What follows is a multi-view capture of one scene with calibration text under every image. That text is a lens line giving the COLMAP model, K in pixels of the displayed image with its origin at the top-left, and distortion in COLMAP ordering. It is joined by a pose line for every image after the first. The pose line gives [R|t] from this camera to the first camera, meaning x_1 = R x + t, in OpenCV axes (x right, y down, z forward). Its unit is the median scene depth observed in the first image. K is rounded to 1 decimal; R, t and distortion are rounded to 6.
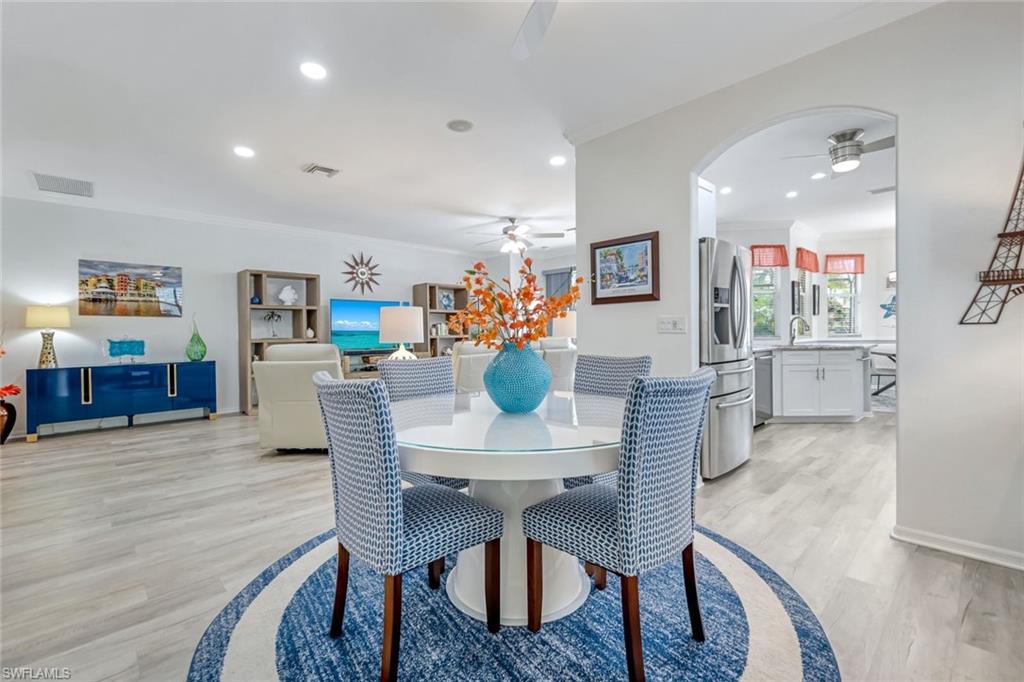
lens RADIAL K [[460.1, 0, 511.5], [0, 460.1, 330.8], [0, 0, 1]] dist [0.011516, -0.000101]
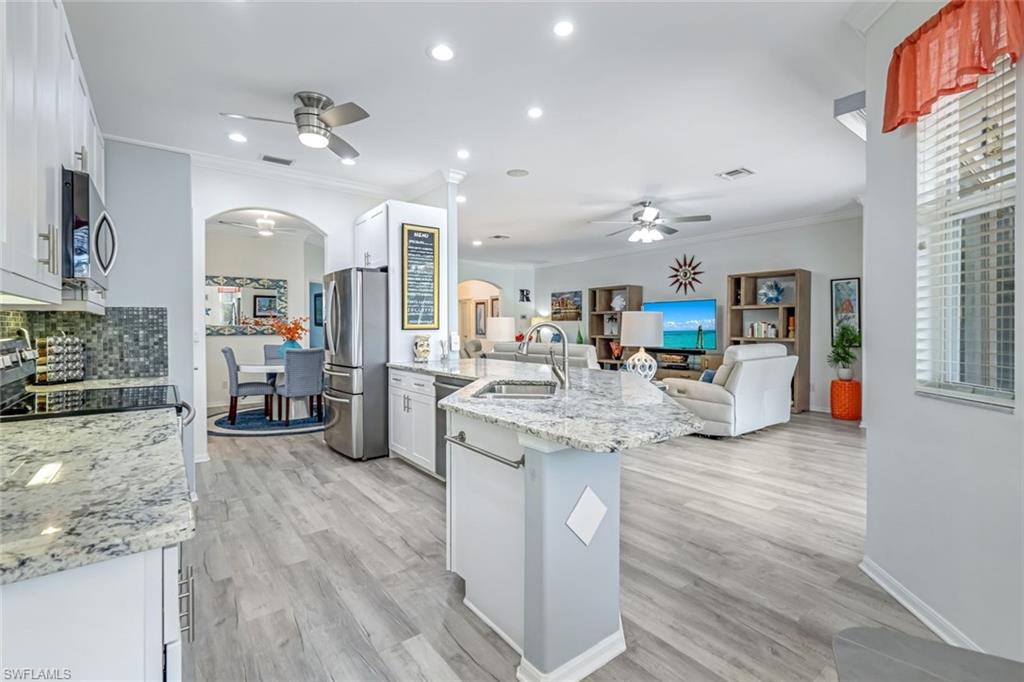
lens RADIAL K [[460.1, 0, 506.7], [0, 460.1, 334.7], [0, 0, 1]] dist [0.011516, -0.000101]
pose [[-0.111416, 0.028876, -0.993354, 0.759949], [0.007996, 0.999571, 0.028160, -0.022473], [0.993742, -0.004806, -0.111599, 0.729762]]
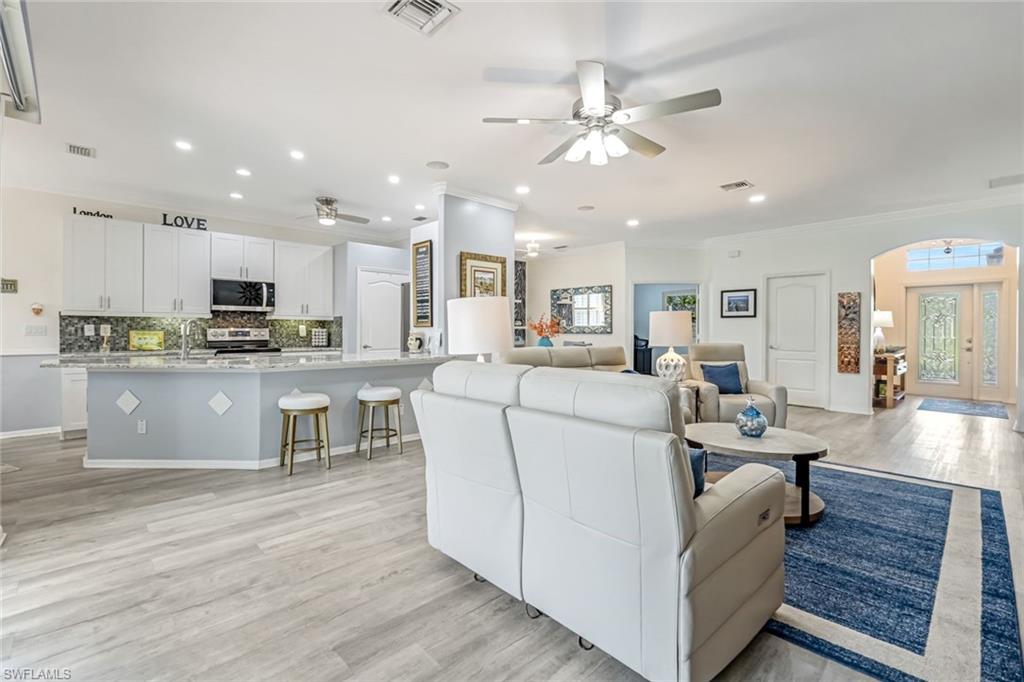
lens RADIAL K [[460.1, 0, 510.5], [0, 460.1, 334.6], [0, 0, 1]] dist [0.011516, -0.000101]
pose [[-0.999907, 0.007831, 0.011197, 0.112272], [0.007936, 0.999924, 0.009422, -0.008691], [-0.011122, 0.009510, -0.999893, 1.222695]]
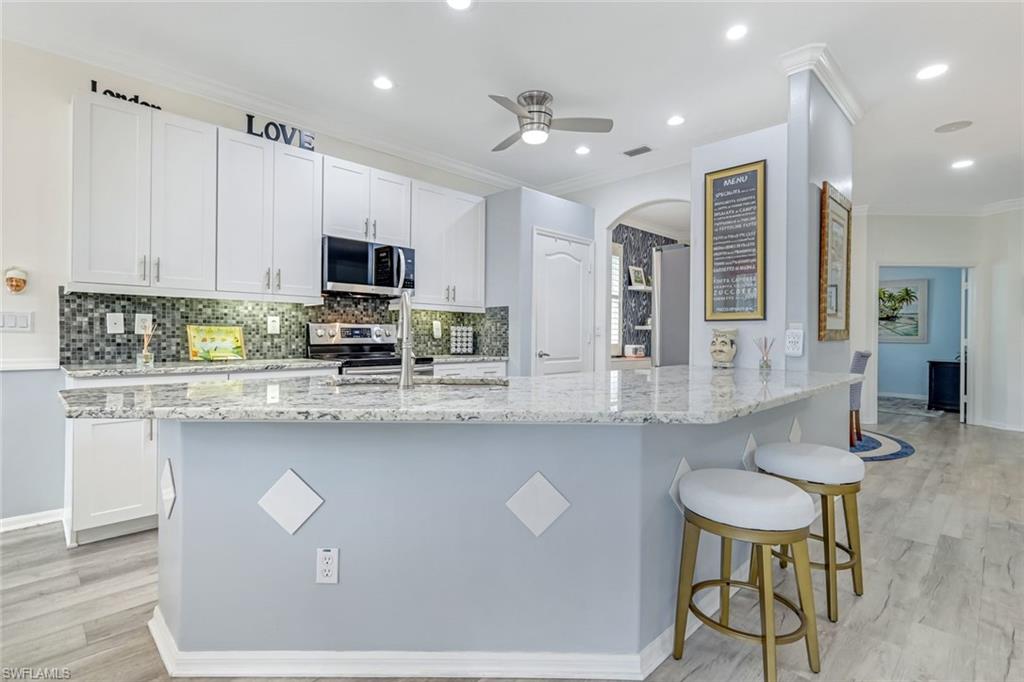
lens RADIAL K [[485.9, 0, 519.0], [0, 485.9, 336.6], [0, 0, 1]] dist [0.015377, -0.002052]
pose [[-0.999973, 0.002817, -0.006788, 0.401132], [0.002791, 0.999989, 0.003844, -0.004244], [0.006799, 0.003824, -0.999970, 0.954973]]
